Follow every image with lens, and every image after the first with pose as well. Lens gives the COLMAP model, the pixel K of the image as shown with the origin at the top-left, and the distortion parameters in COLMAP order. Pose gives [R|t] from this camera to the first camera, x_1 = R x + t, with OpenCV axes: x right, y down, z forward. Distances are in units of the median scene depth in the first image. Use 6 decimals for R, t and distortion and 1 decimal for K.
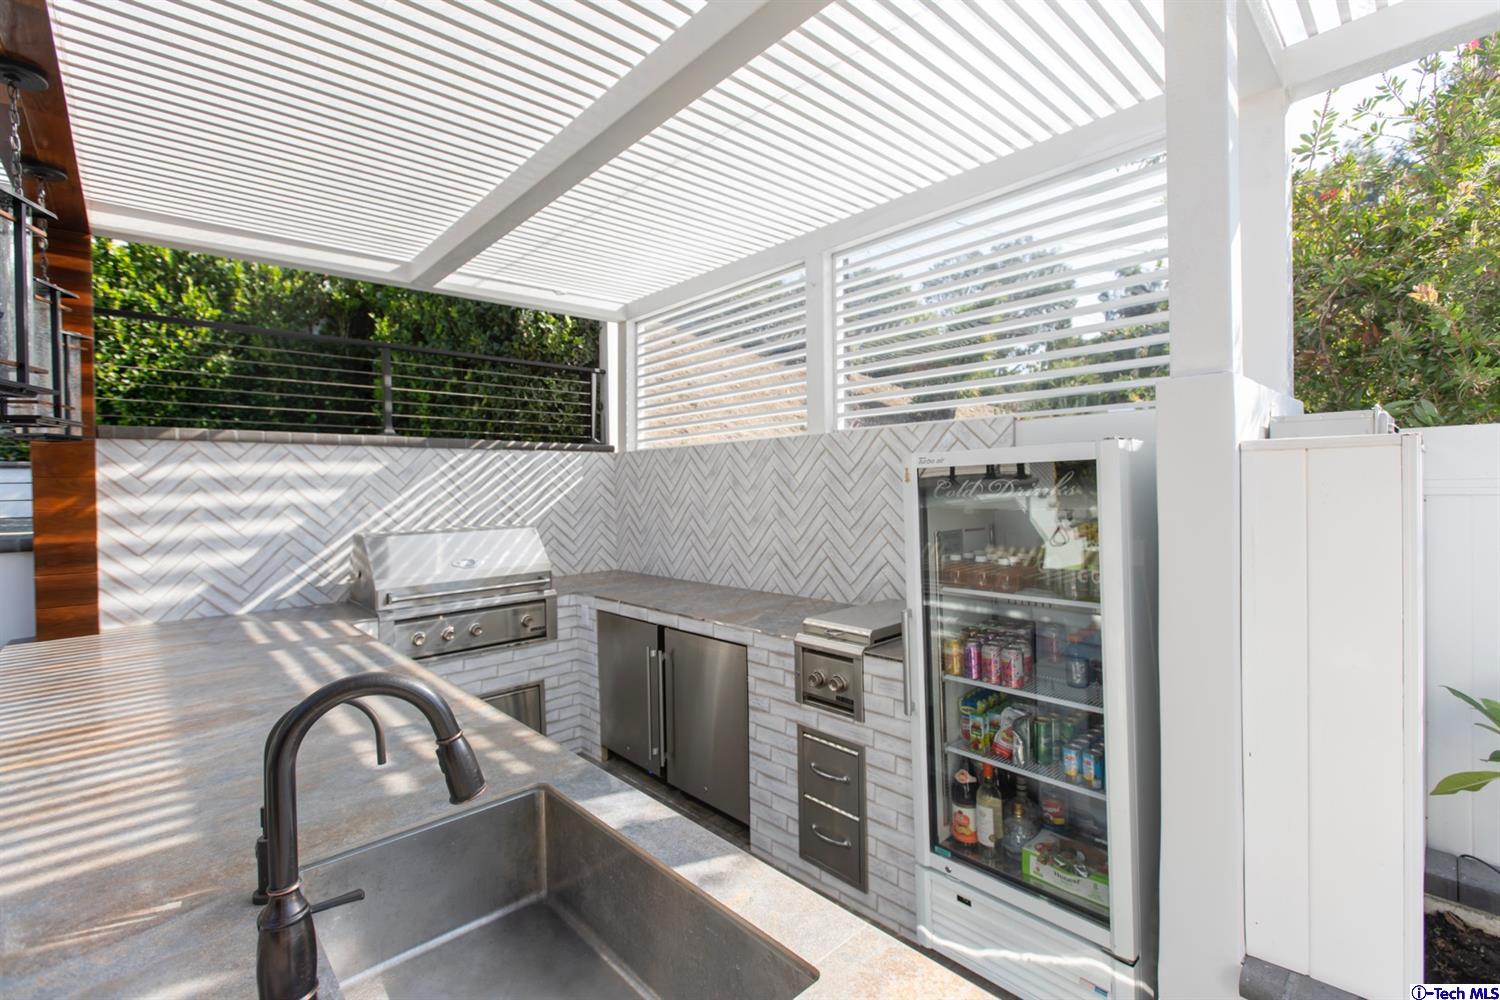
lens RADIAL K [[668.8, 0, 740.1], [0, 668.8, 495.8], [0, 0, 1]] dist [0.000679, -0.000671]
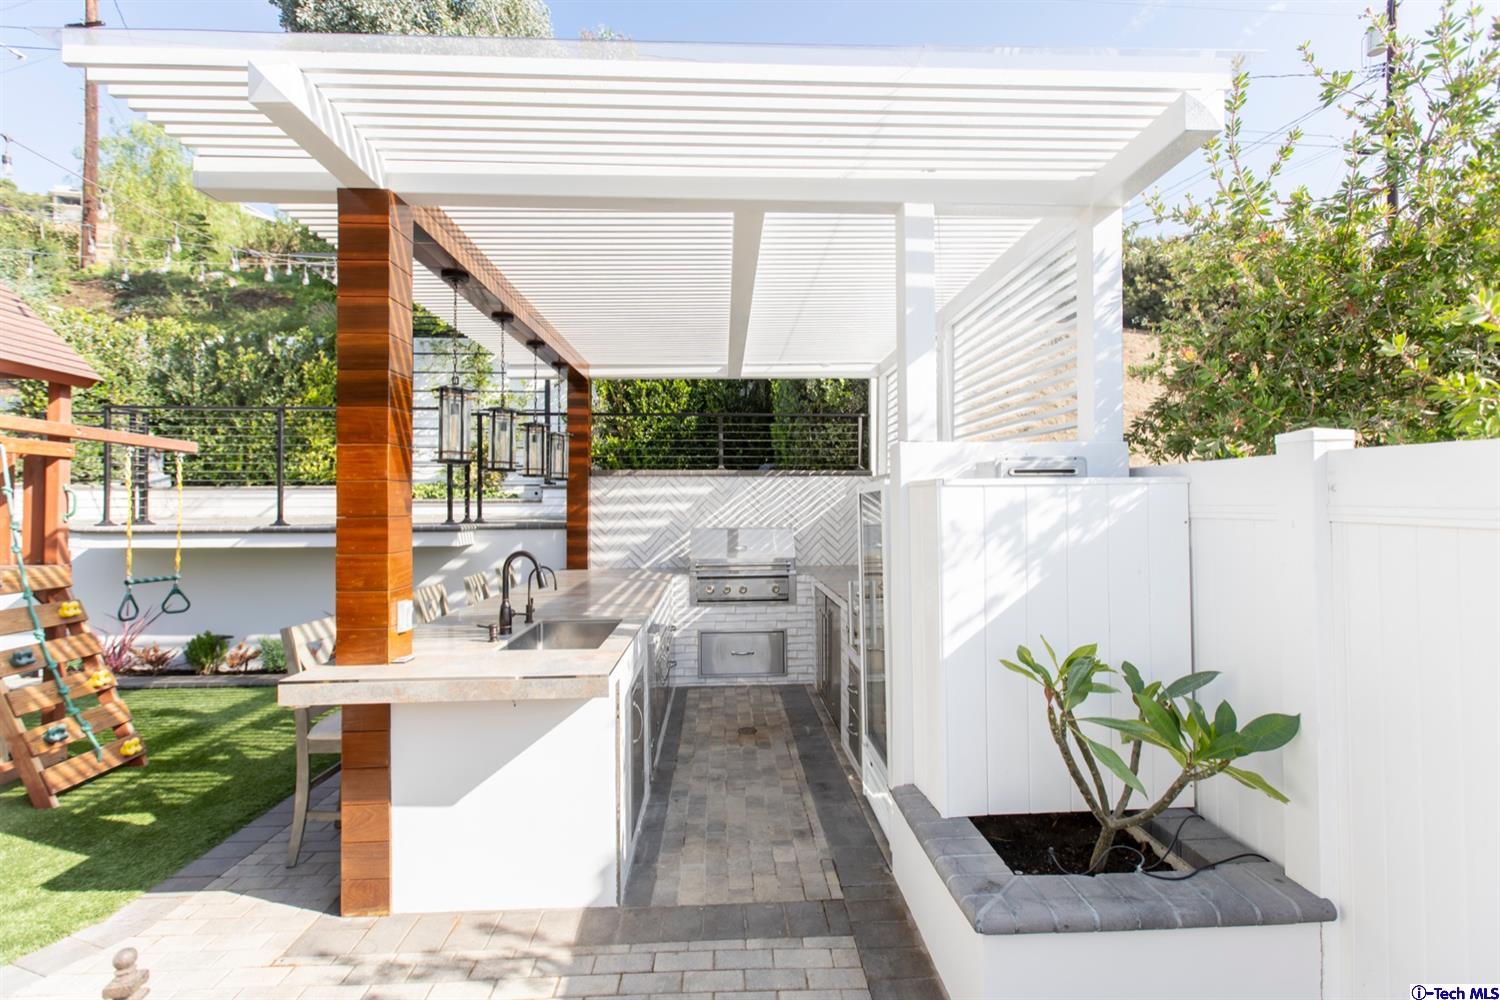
lens RADIAL K [[668.8, 0, 730.8], [0, 668.8, 491.3], [0, 0, 1]] dist [0.000679, -0.000671]
pose [[0.754780, 0.000110, -0.655978, 0.575615], [-0.015201, 0.999734, -0.017323, -0.008740], [0.655801, 0.023047, 0.754582, -0.226080]]
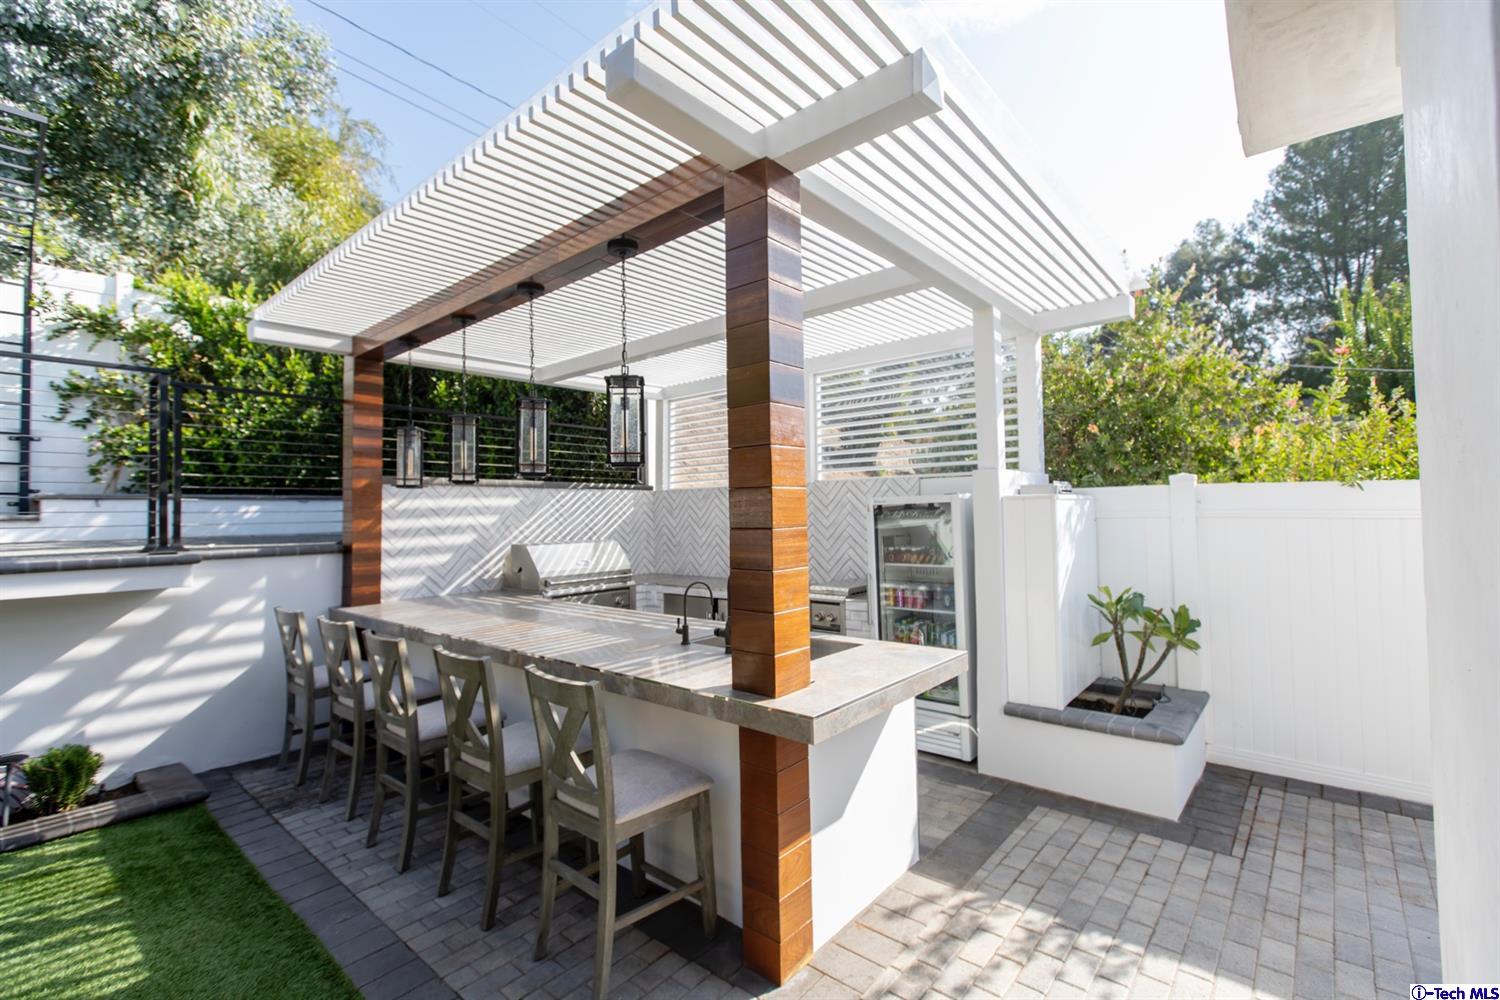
lens RADIAL K [[668.8, 0, 730.8], [0, 668.8, 489.8], [0, 0, 1]] dist [0.000679, -0.000671]
pose [[0.995575, 0.005613, 0.093800, -0.192962], [-0.000695, 0.998627, -0.052383, 0.010363], [-0.093965, 0.052086, 0.994212, -0.536169]]
